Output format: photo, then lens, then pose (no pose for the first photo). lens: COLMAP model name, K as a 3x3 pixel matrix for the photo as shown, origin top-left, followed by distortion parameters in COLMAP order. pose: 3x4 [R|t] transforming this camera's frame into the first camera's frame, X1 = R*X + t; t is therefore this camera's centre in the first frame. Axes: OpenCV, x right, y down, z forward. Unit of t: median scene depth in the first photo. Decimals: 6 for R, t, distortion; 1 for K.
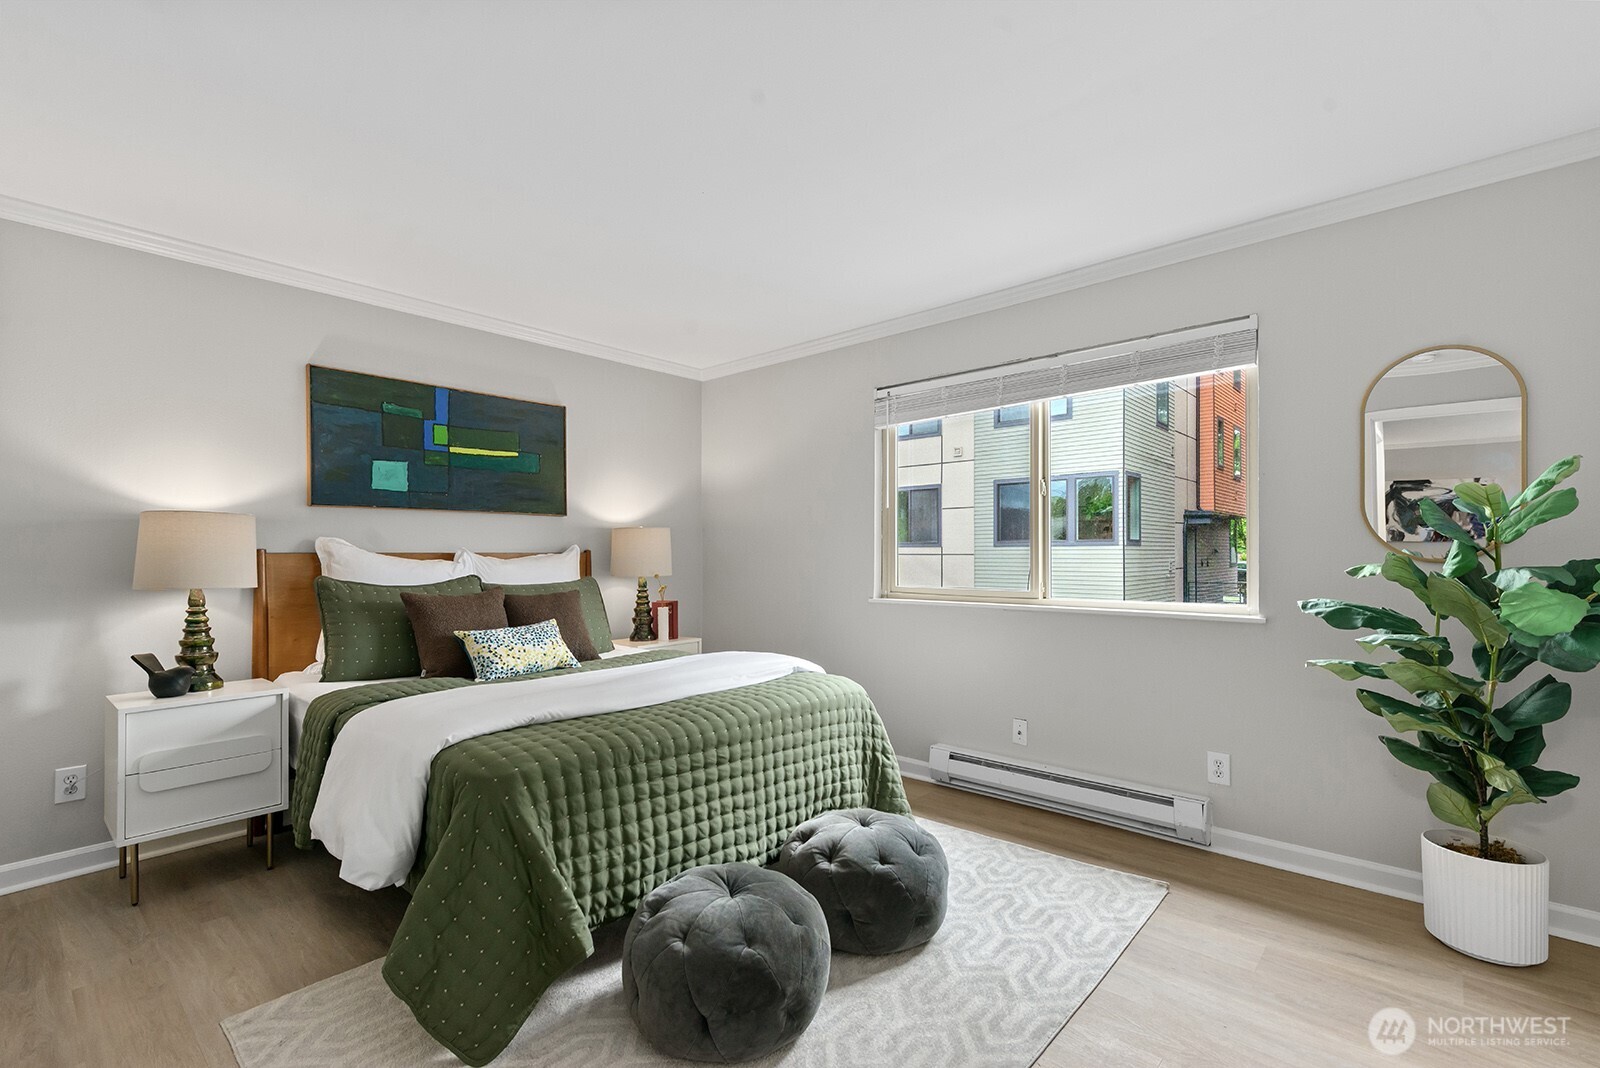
lens RADIAL K [[730.2, 0, 803.3], [0, 730.2, 546.6], [0, 0, 1]] dist [0.024295, 0.000033]
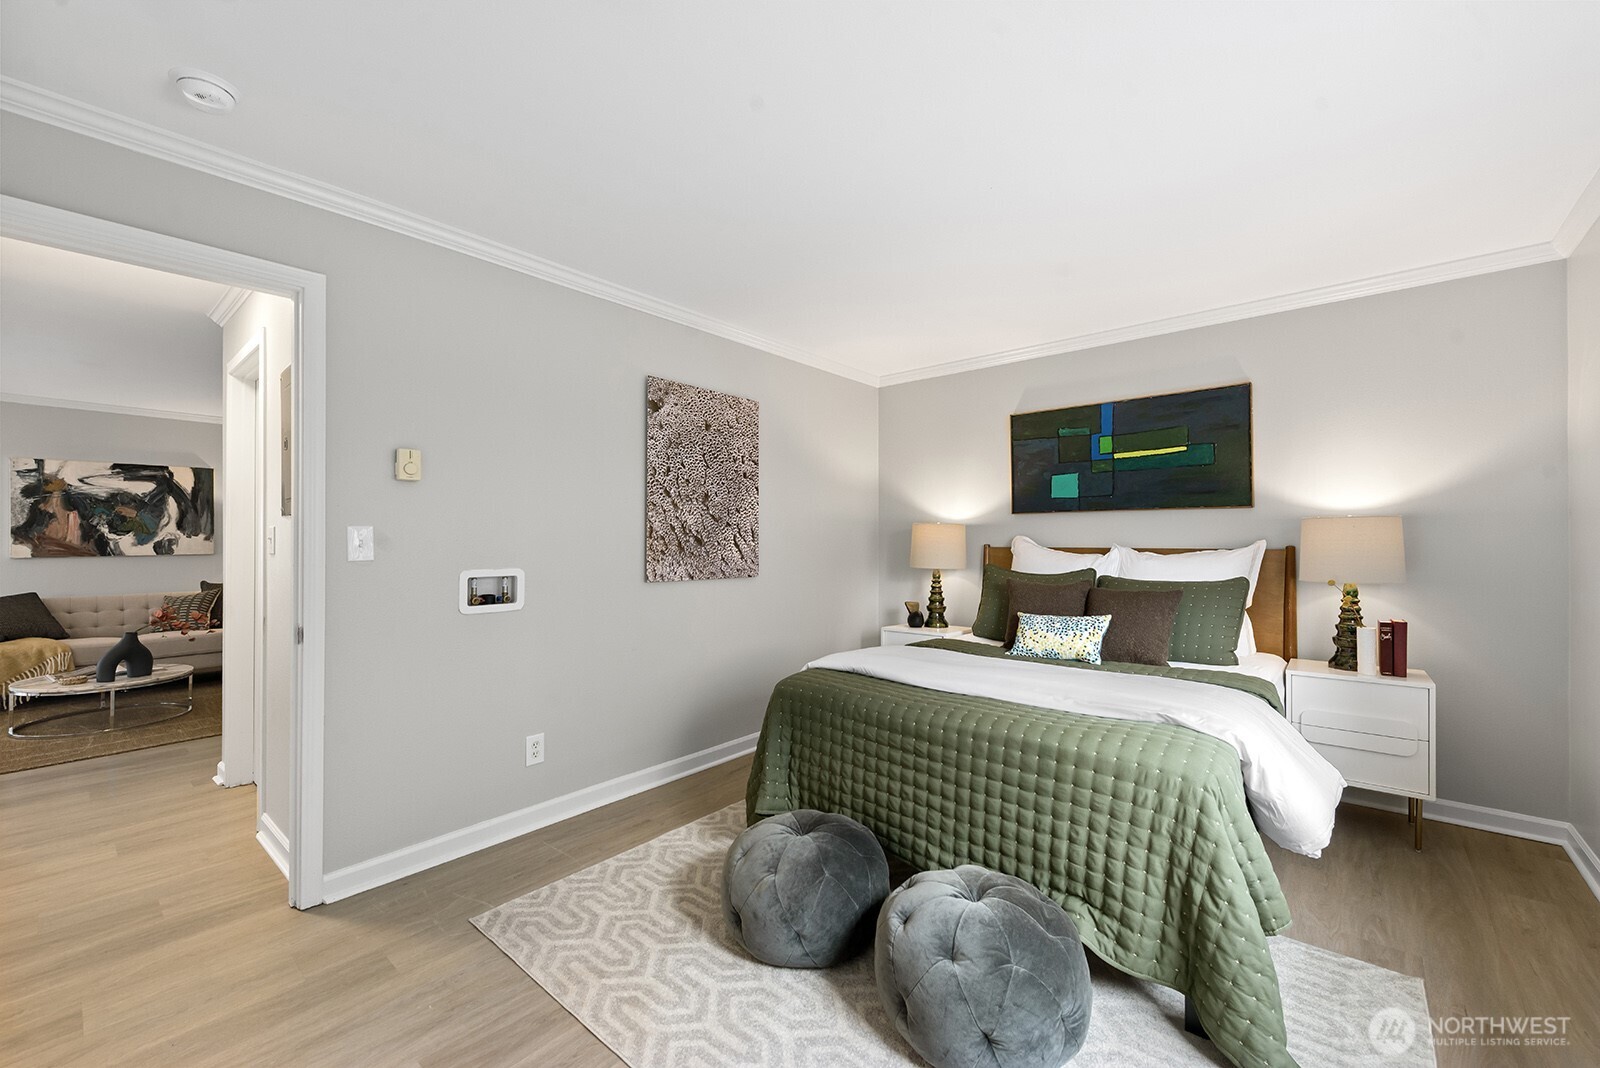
lens RADIAL K [[657.8, 0, 812.0], [0, 657.8, 542.4], [0, 0, 1]] dist [0.008515, -0.000118]
pose [[-0.007393, 0.006111, -0.999954, 0.631485], [0.010633, 0.999925, 0.006033, -0.013565], [0.999916, -0.010587, -0.007458, 0.647237]]
